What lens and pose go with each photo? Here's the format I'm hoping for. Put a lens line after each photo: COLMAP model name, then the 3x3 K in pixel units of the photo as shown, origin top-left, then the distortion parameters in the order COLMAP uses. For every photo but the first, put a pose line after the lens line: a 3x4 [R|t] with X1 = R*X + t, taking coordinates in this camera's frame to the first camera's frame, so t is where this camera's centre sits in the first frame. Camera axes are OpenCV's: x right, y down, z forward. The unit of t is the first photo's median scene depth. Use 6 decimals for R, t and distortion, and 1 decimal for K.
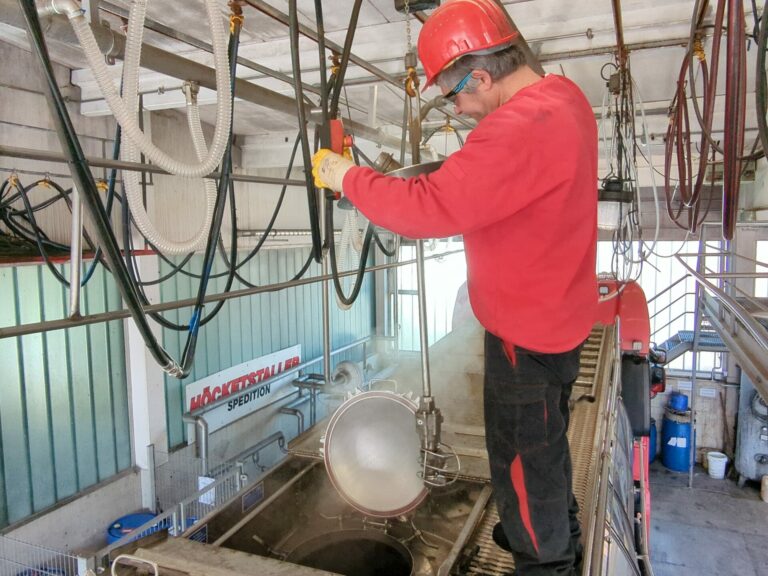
lens RADIAL K [[617.4, 0, 386.0], [0, 617.4, 284.6], [0, 0, 1]] dist [0.023479, 0.001422]
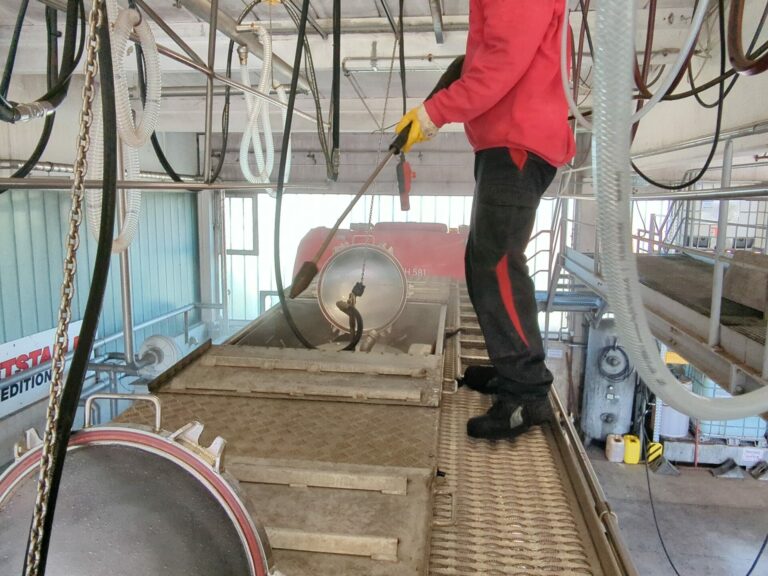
lens RADIAL K [[617.4, 0, 384.3], [0, 617.4, 290.2], [0, 0, 1]] dist [0.023479, 0.001422]
pose [[0.966680, -0.016297, 0.255467, 0.013826], [0.000718, 0.998140, 0.060958, 0.017215], [-0.255985, -0.058743, 0.964894, 0.154542]]
